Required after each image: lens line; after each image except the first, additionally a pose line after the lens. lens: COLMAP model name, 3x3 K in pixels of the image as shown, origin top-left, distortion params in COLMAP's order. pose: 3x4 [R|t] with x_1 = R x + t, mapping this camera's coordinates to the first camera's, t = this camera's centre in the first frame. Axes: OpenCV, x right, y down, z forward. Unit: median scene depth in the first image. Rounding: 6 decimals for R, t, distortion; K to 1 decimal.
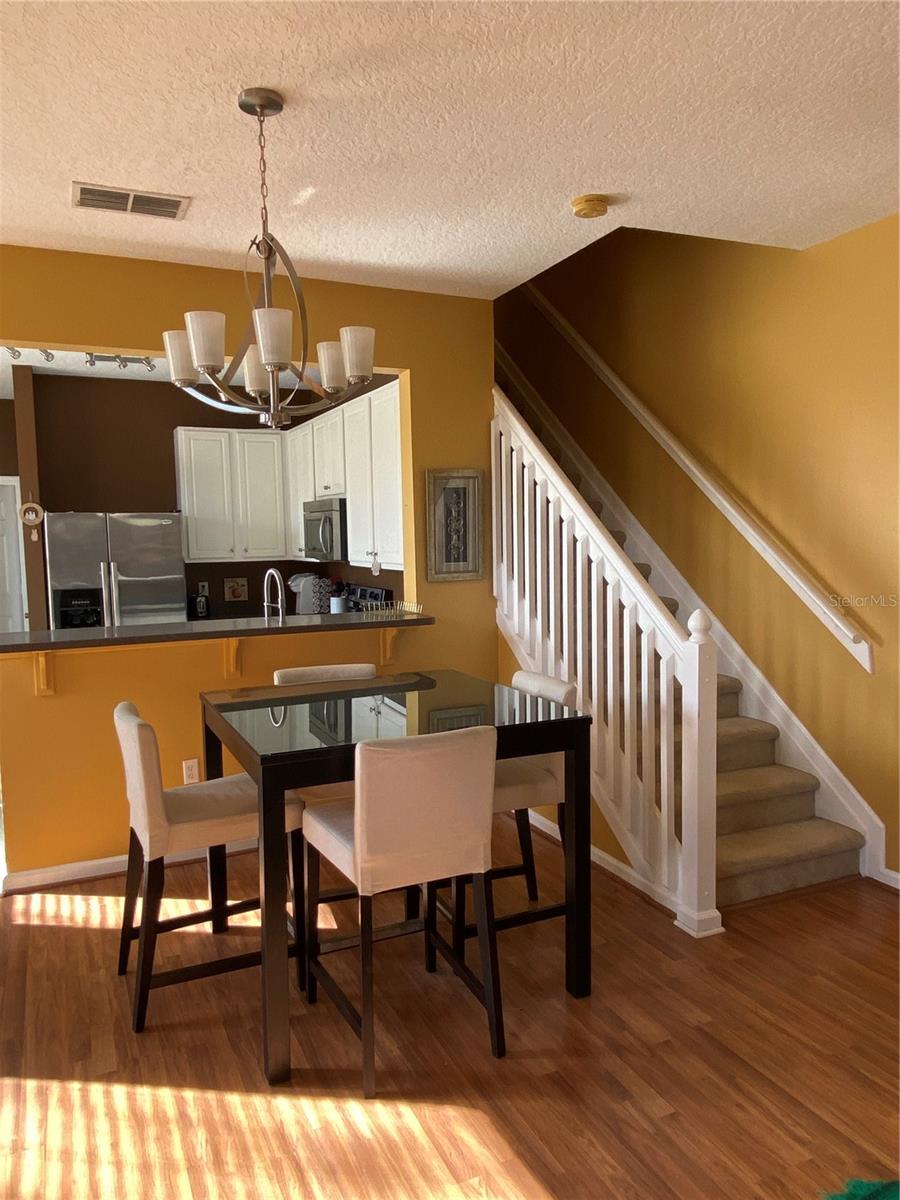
lens RADIAL K [[855.1, 0, 452.5], [0, 855.1, 616.7], [0, 0, 1]] dist [0.076688, -0.082563]
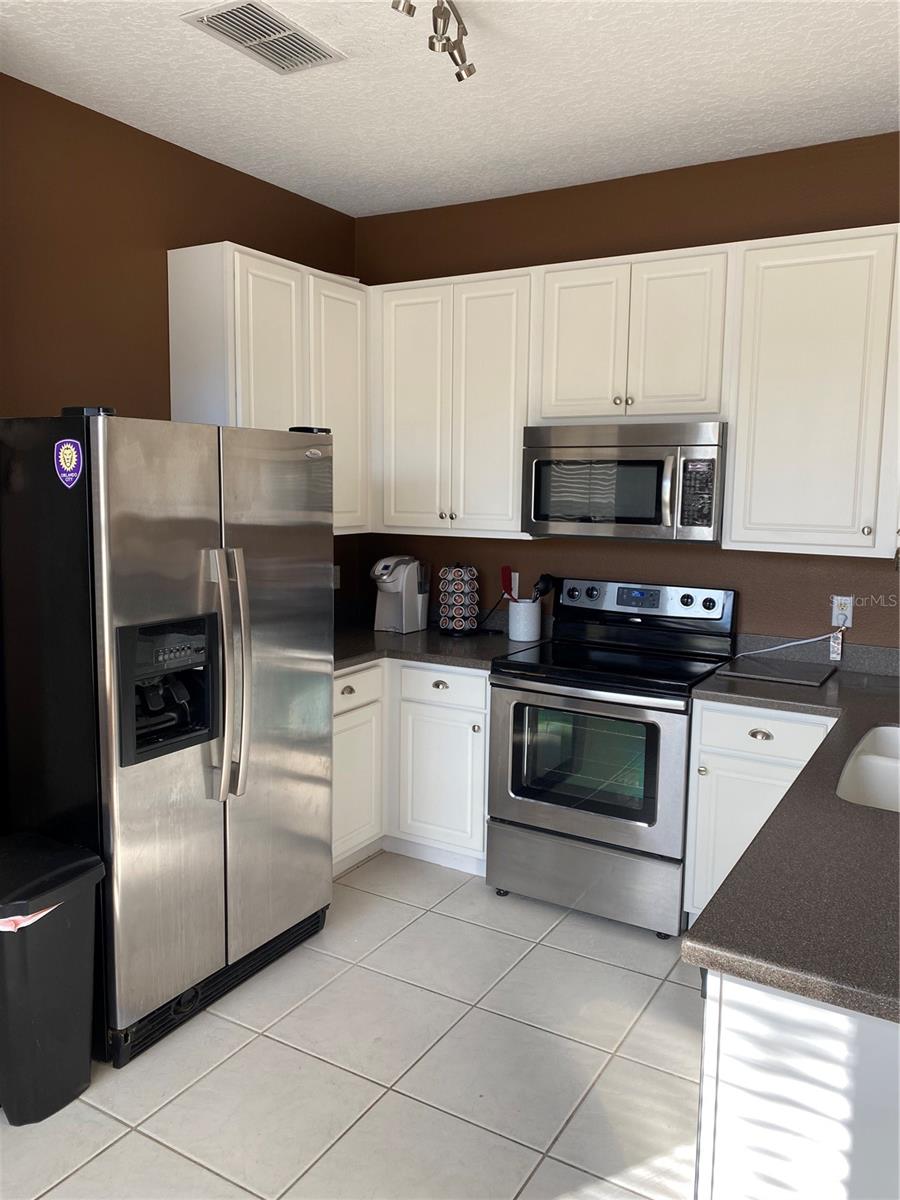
lens RADIAL K [[916.5, 0, 452.5], [0, 916.5, 581.6], [0, 0, 1]] dist [0.039408, -0.052136]
pose [[0.831120, -0.033721, 0.555069, -0.552626], [0.028341, 0.999431, 0.018280, -0.052990], [-0.555370, 0.000538, 0.831603, 0.591050]]
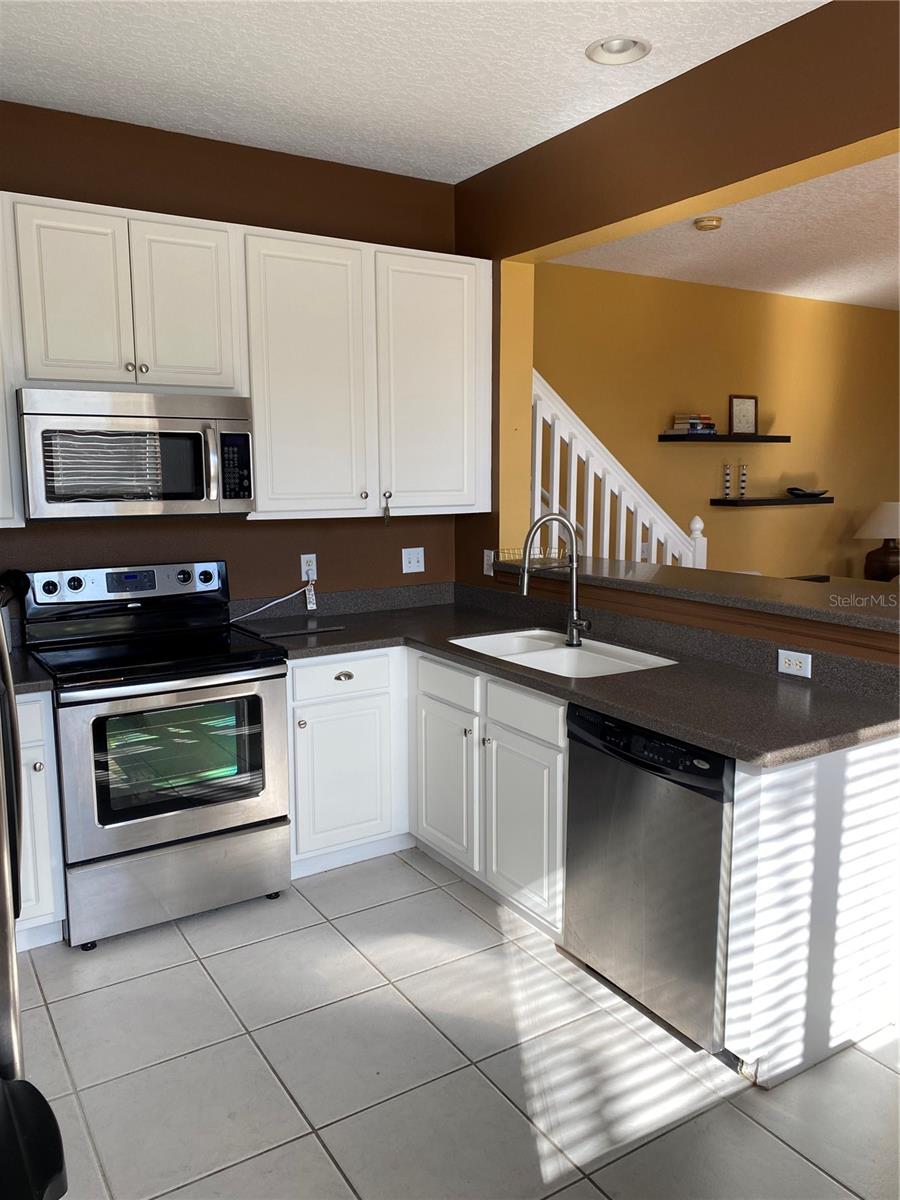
lens RADIAL K [[916.5, 0, 452.5], [0, 916.5, 581.6], [0, 0, 1]] dist [0.039408, -0.052136]
pose [[-0.130975, -0.106841, 0.985612, -0.699597], [0.103910, 0.987221, 0.120824, -0.075860], [-0.985925, 0.118240, -0.118200, 0.905012]]
